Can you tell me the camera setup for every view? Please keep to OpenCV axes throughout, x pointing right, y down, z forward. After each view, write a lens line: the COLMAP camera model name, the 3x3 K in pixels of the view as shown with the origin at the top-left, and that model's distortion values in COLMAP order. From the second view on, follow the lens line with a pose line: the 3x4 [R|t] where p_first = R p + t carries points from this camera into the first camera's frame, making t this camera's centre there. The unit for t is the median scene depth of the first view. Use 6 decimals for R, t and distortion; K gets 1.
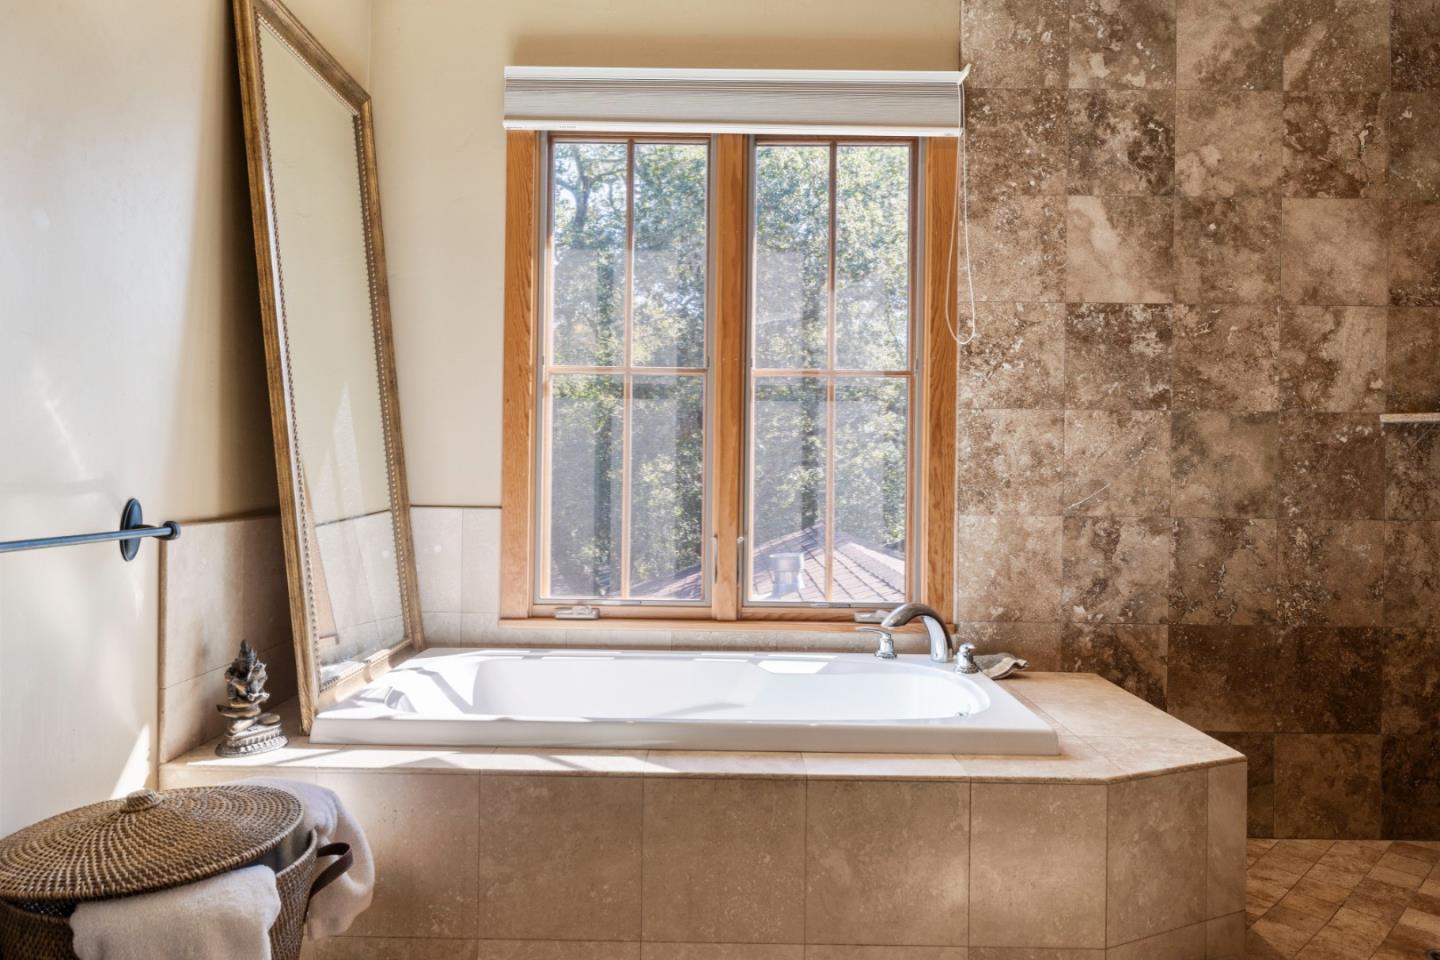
lens RADIAL K [[1010.0, 0, 719.8], [0, 1010.0, 477.4], [0, 0, 1]] dist [0.003053, -0.001261]
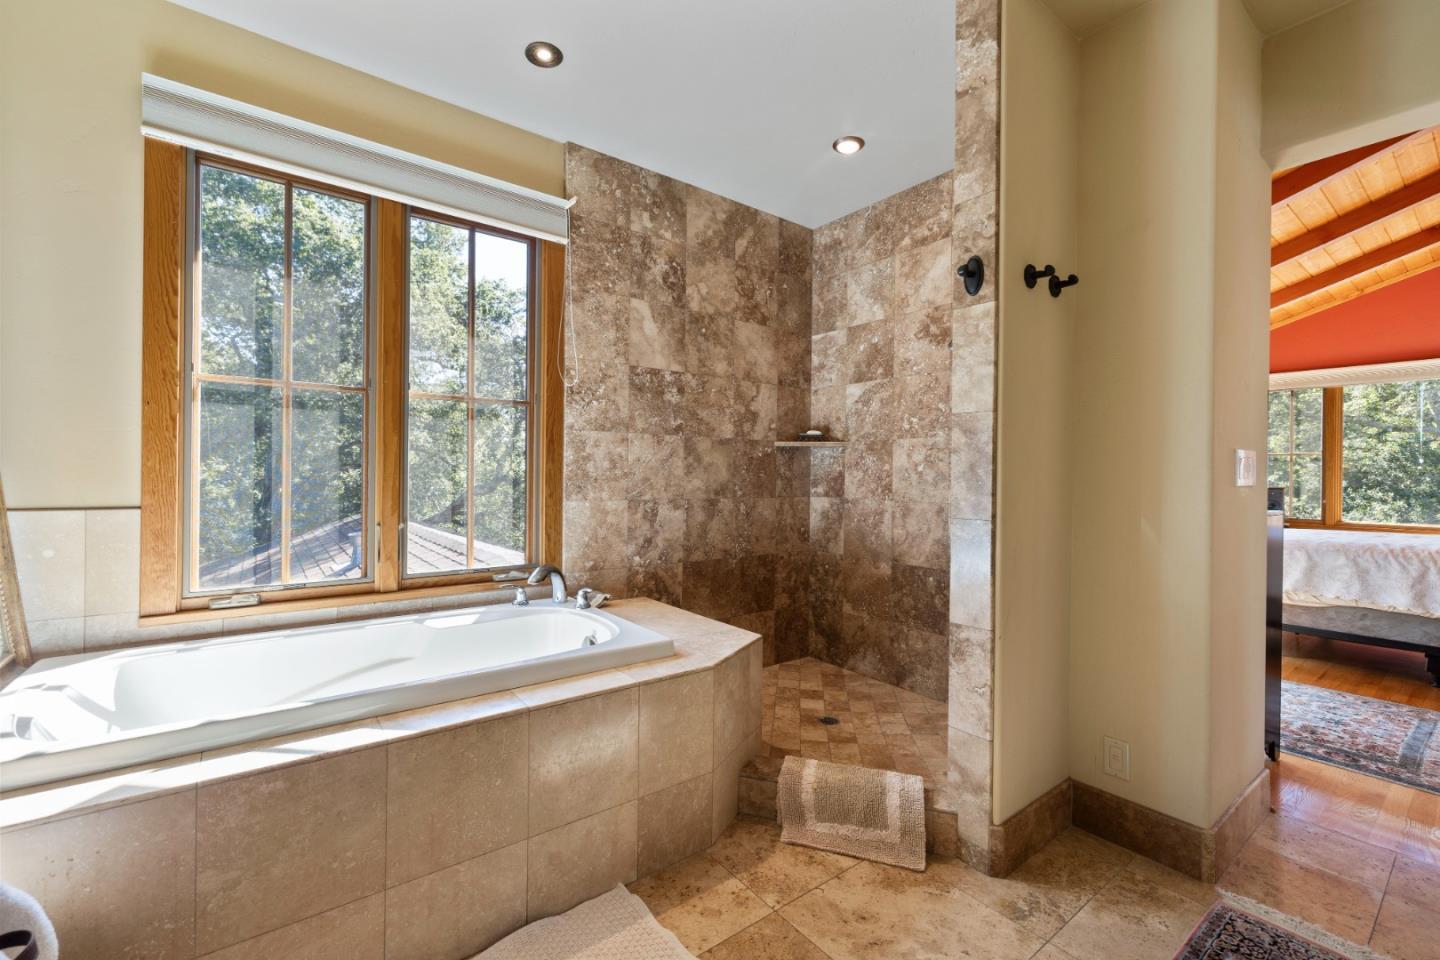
lens RADIAL K [[609.7, 0, 719.9], [0, 609.7, 479.6], [0, 0, 1]] dist [-0.000242, 0.000499]
pose [[0.789612, -0.008524, 0.613547, -0.132672], [0.003217, 0.999947, 0.009753, -0.002690], [-0.613598, -0.005728, 0.789598, 0.158966]]
